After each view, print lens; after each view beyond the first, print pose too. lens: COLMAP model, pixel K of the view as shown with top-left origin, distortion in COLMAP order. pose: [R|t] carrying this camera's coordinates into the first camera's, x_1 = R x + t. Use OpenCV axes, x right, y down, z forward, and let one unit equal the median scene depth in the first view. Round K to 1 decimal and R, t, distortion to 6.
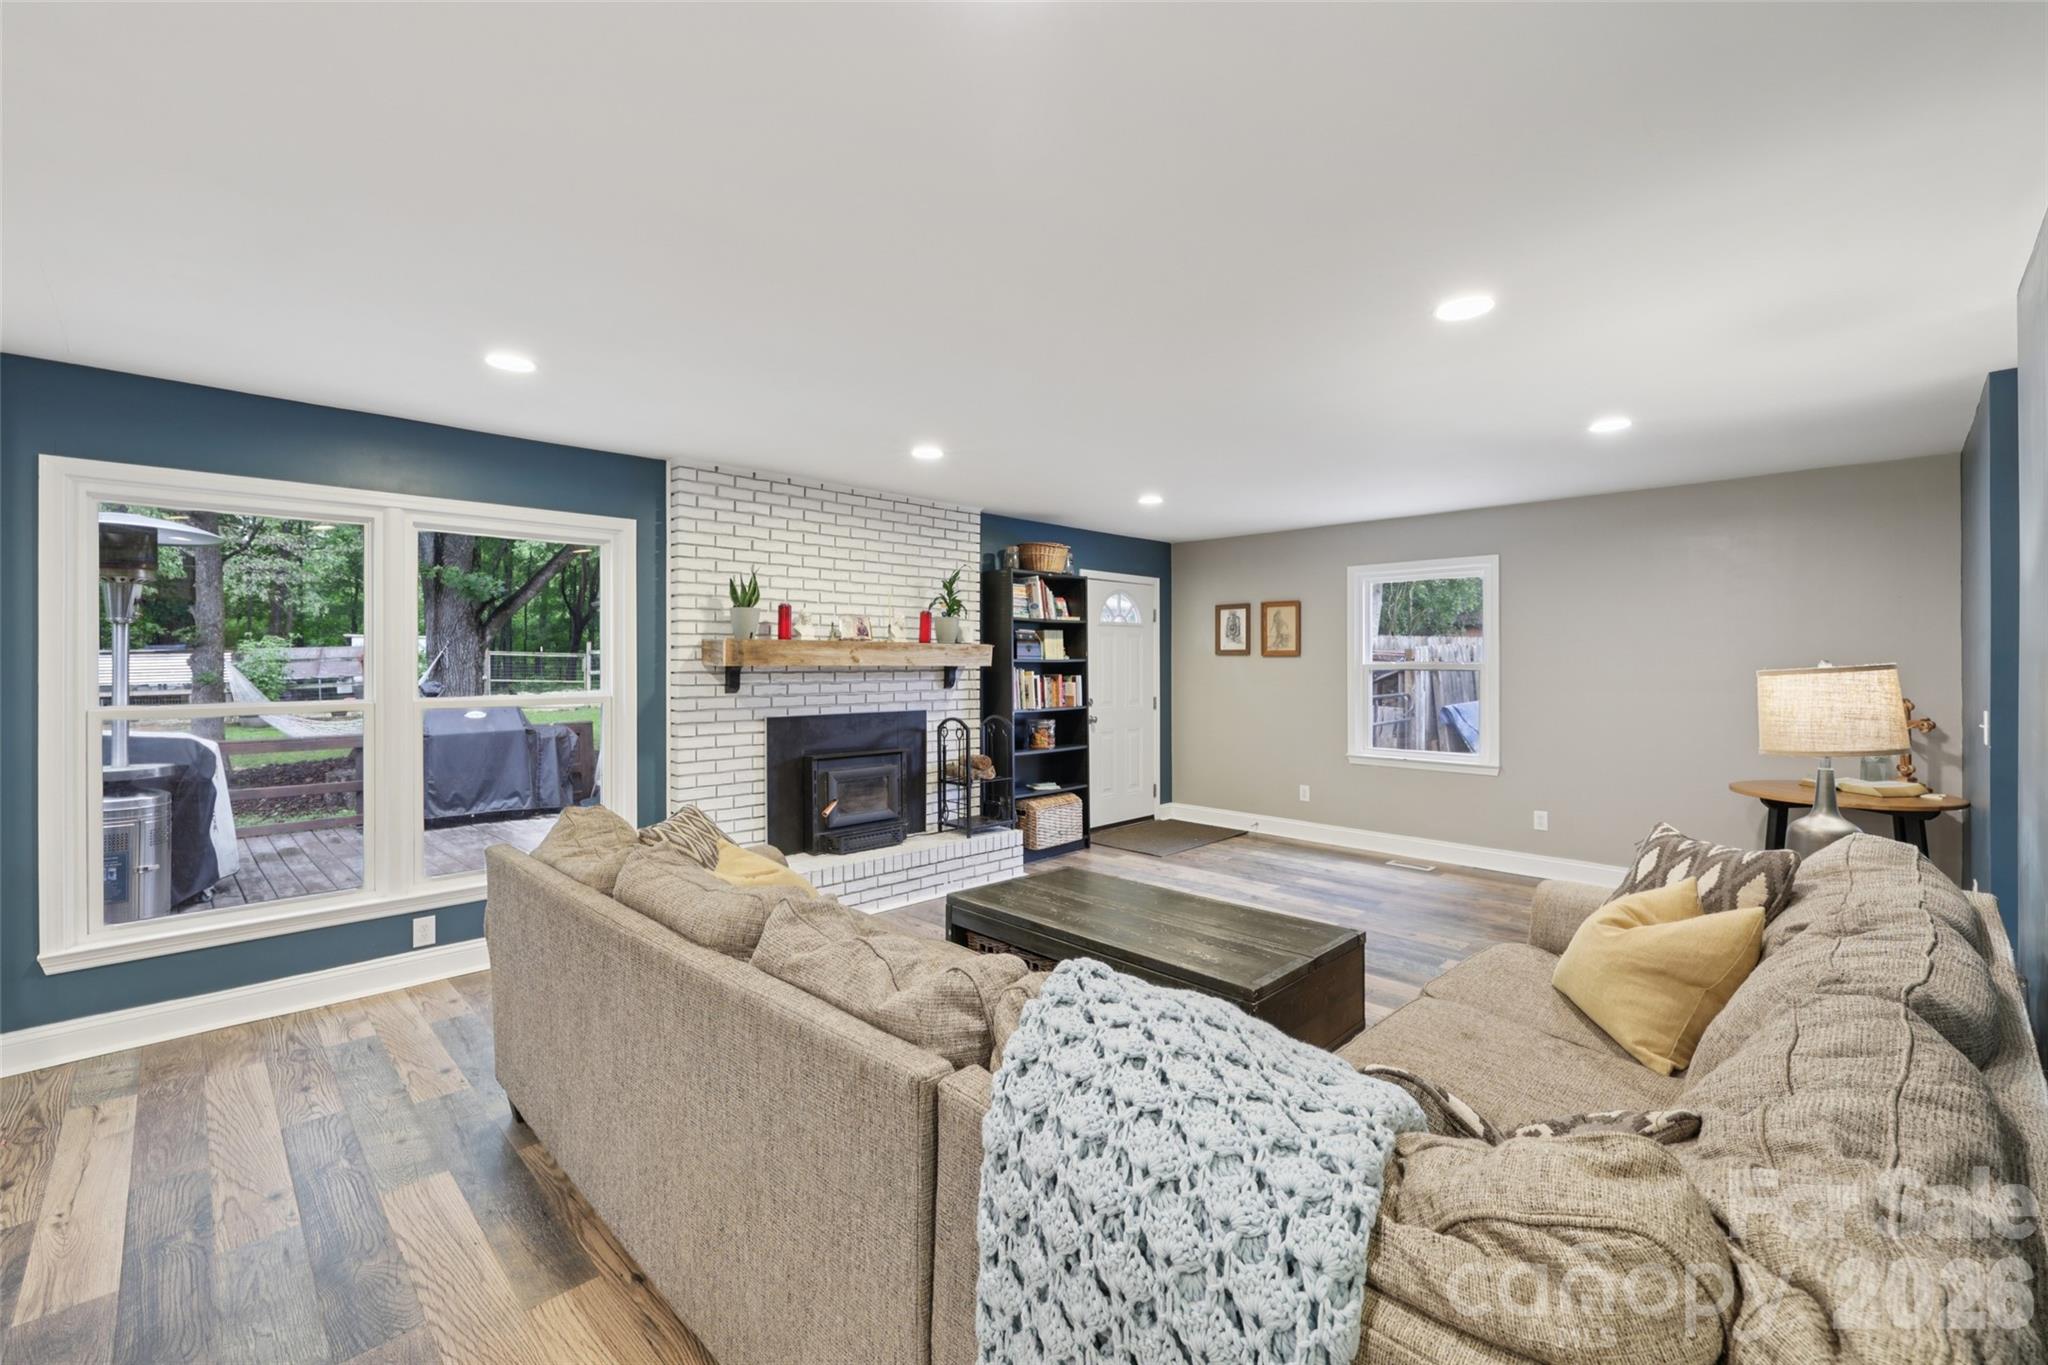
lens RADIAL K [[854.5, 0, 1006.4], [0, 854.5, 660.3], [0, 0, 1]] dist [0.002509, 0.000320]
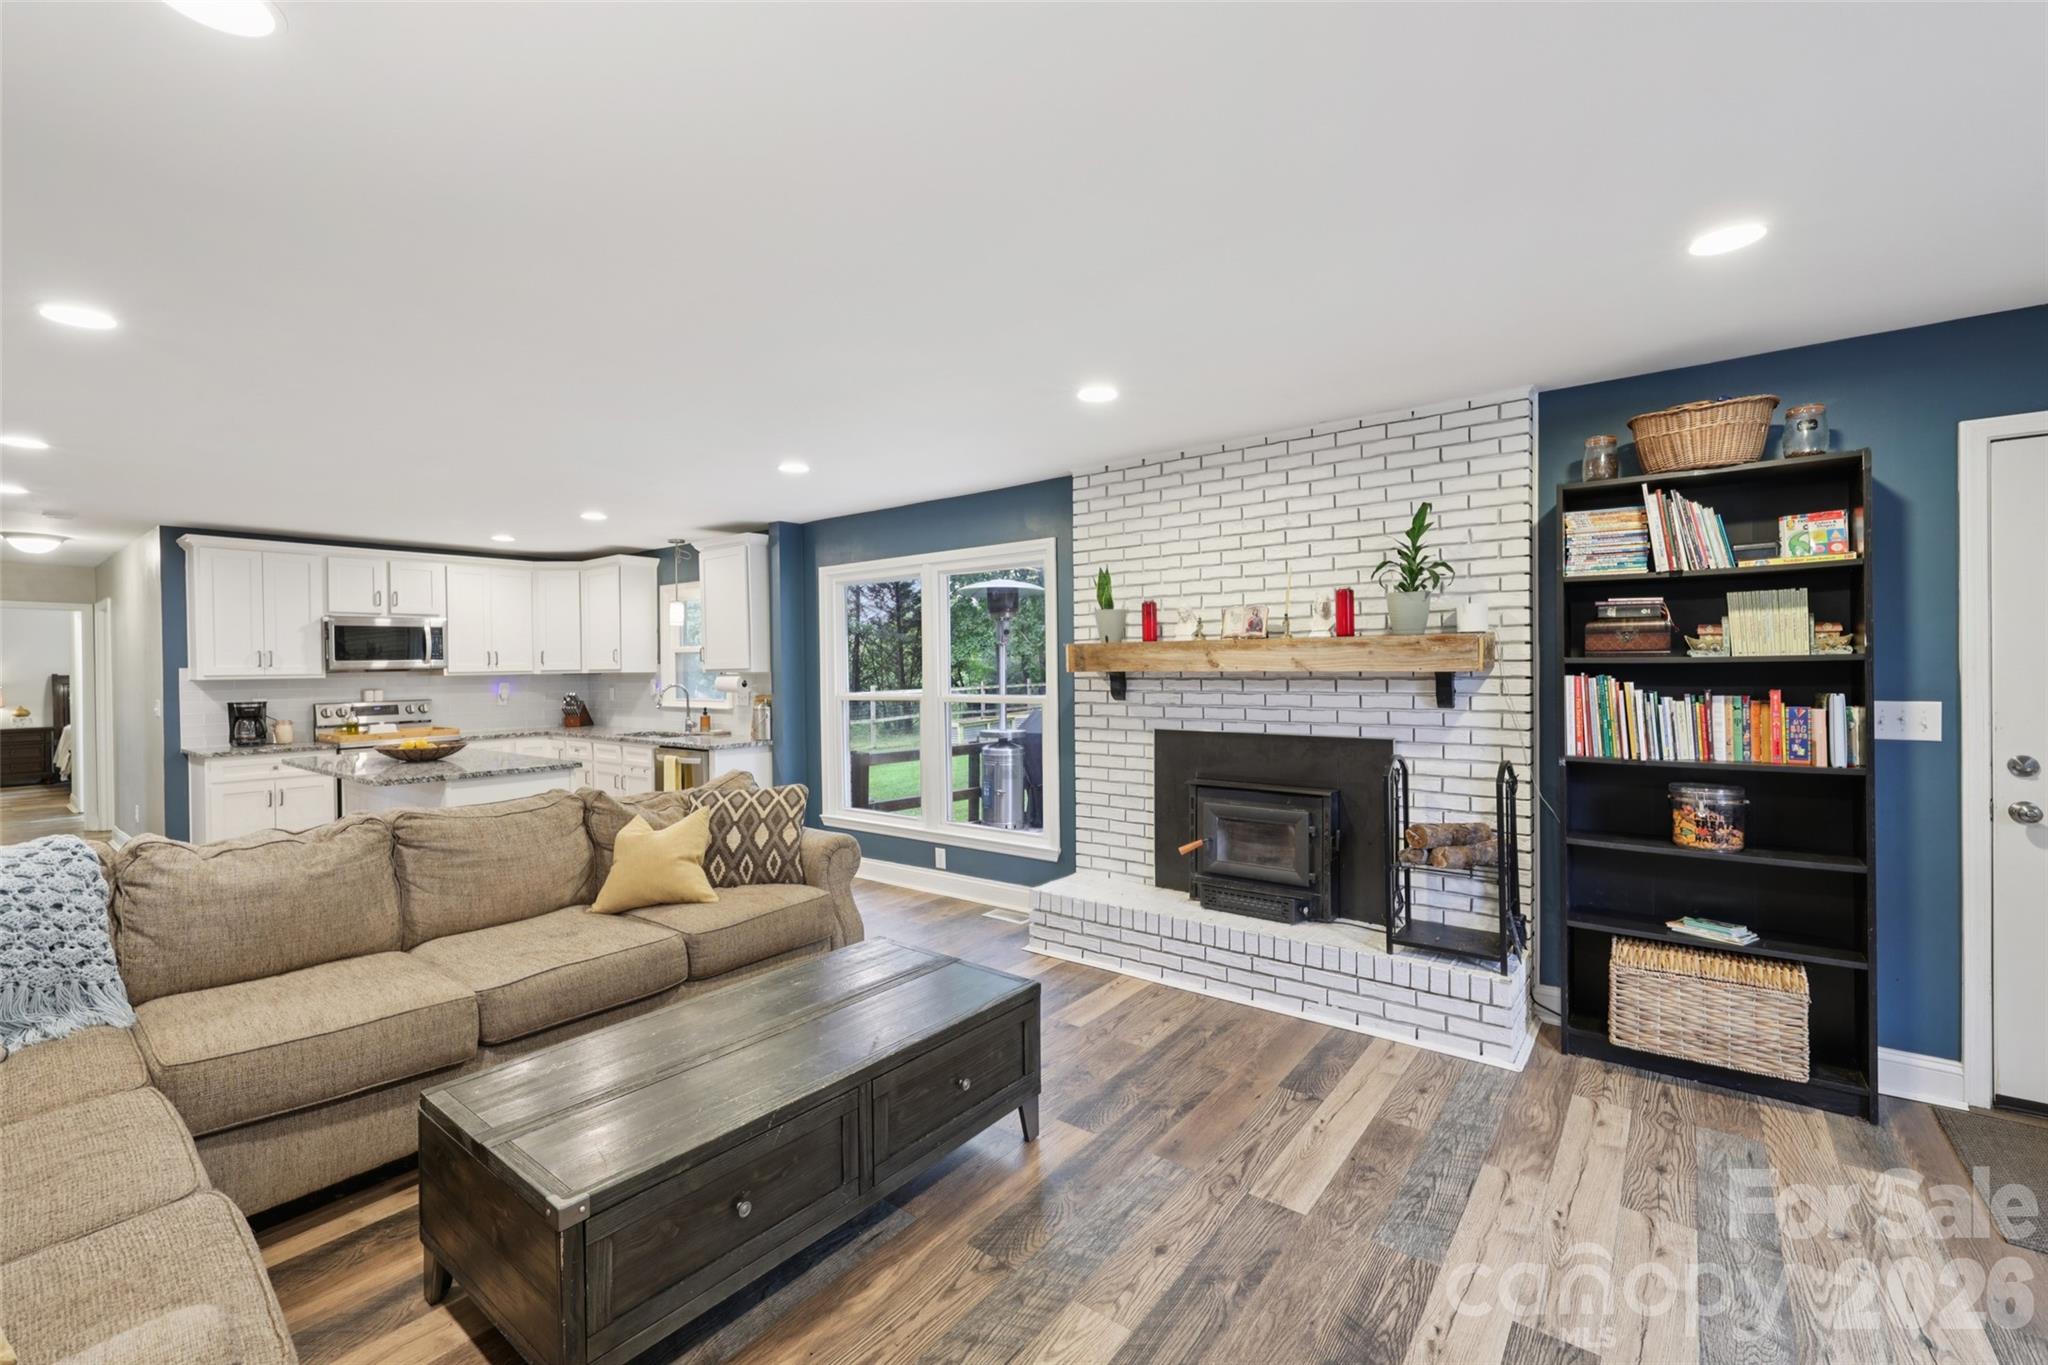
lens RADIAL K [[854.5, 0, 1008.3], [0, 854.5, 674.0], [0, 0, 1]] dist [0.002509, 0.000320]
pose [[0.138731, 0.006640, -0.990308, 0.582923], [0.012801, 0.999882, 0.008498, -0.000284], [0.990247, -0.013856, 0.138630, 0.722145]]
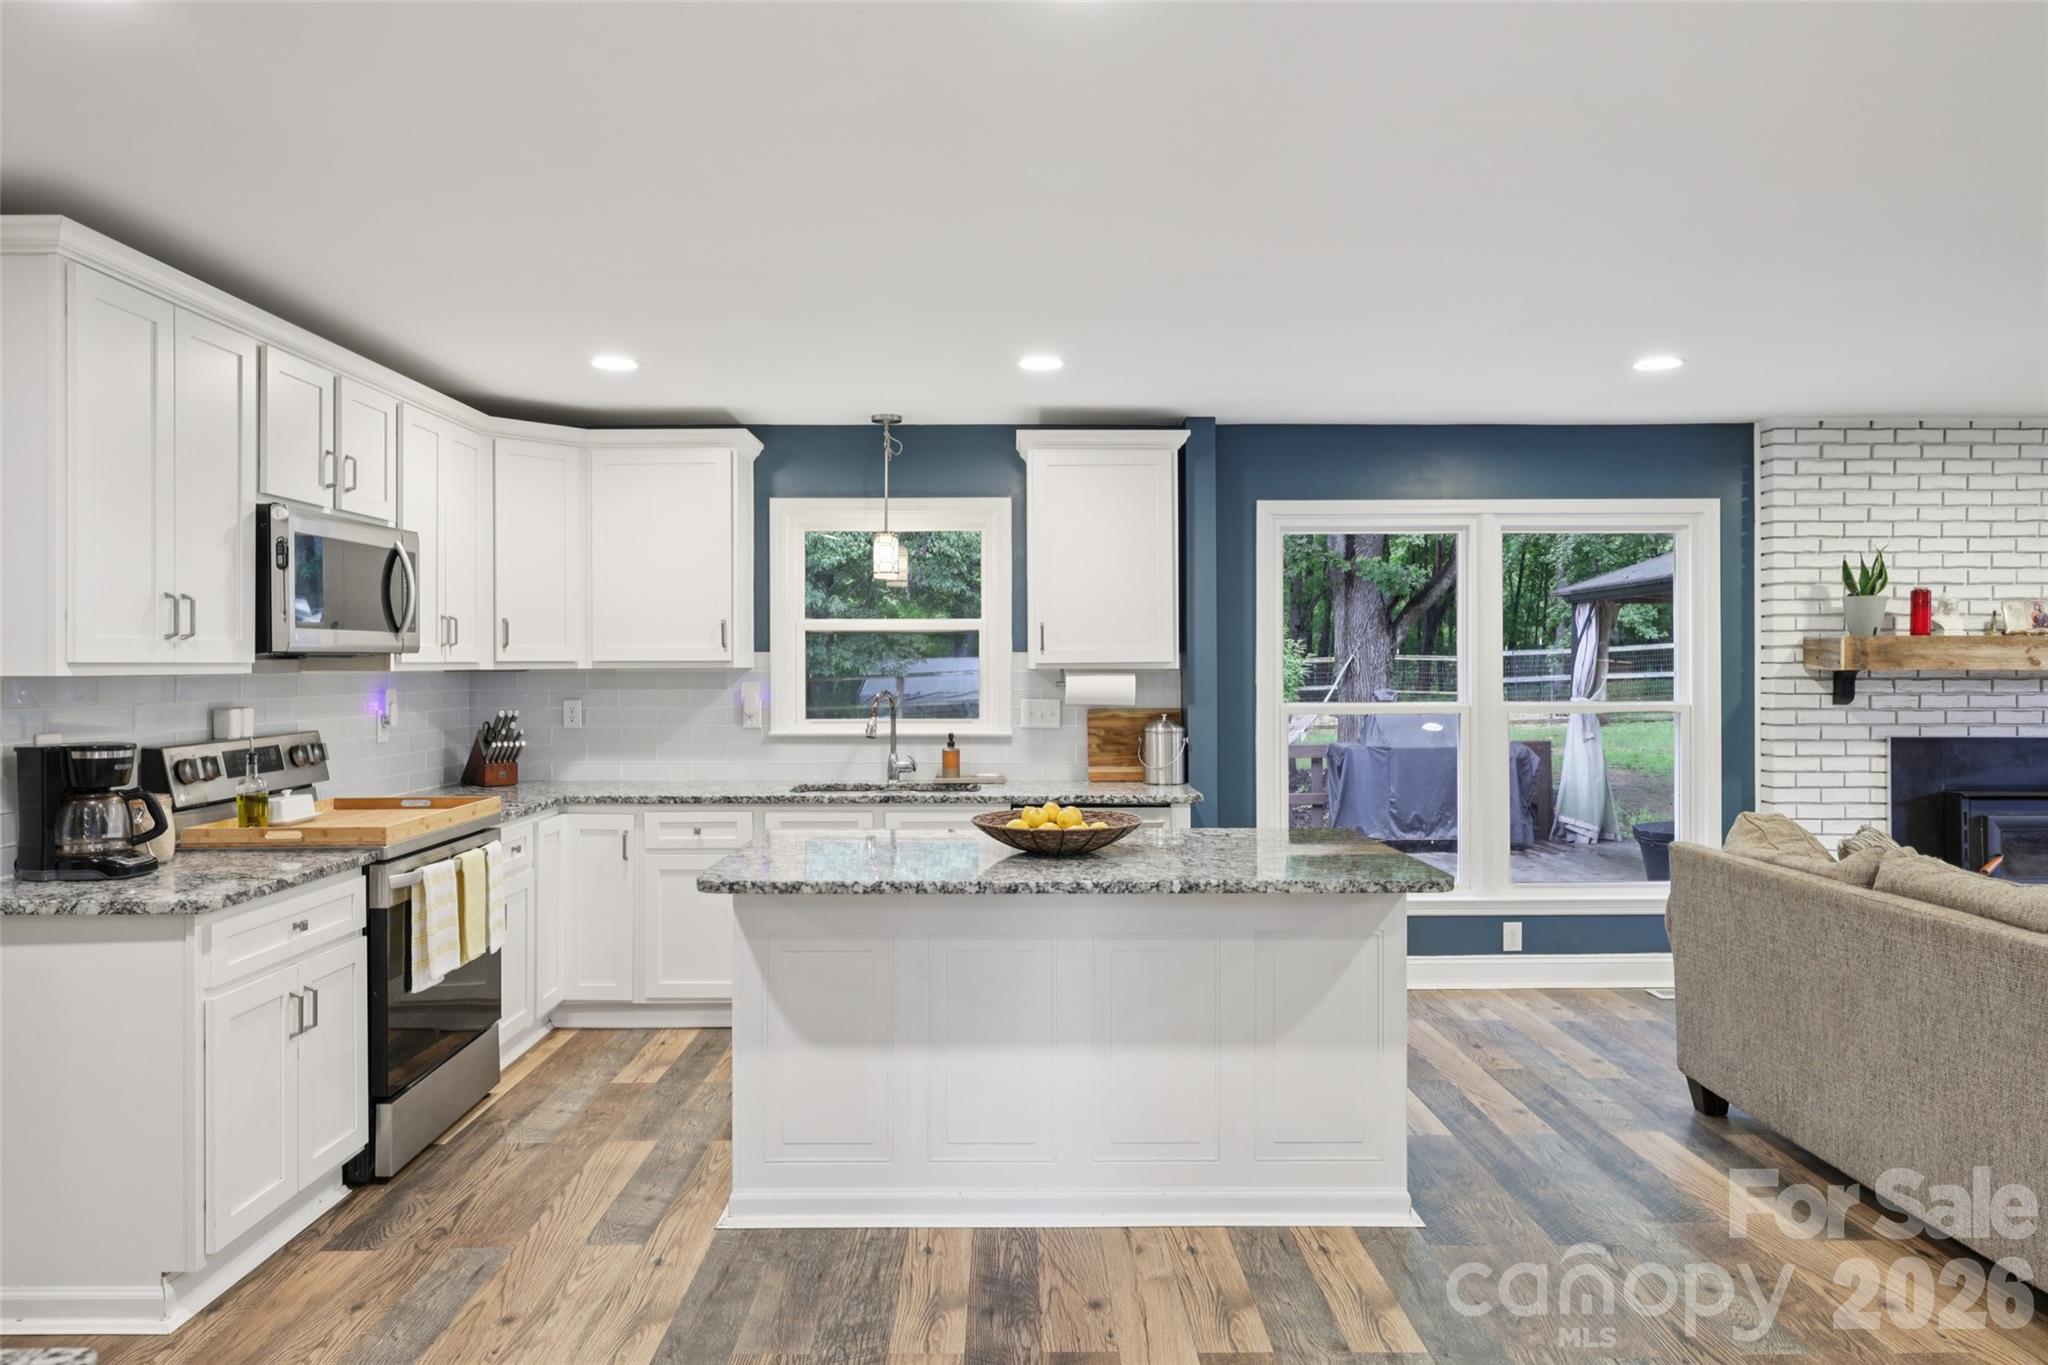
lens RADIAL K [[1259.0, 0, 1016.5], [0, 1259.0, 668.4], [0, 0, 1]] dist [-0.000597, -0.001103]
pose [[0.726153, -0.001080, -0.687533, -0.072959], [0.003106, 0.999994, 0.001710, 0.000654], [0.687526, -0.003378, 0.726152, -0.360085]]
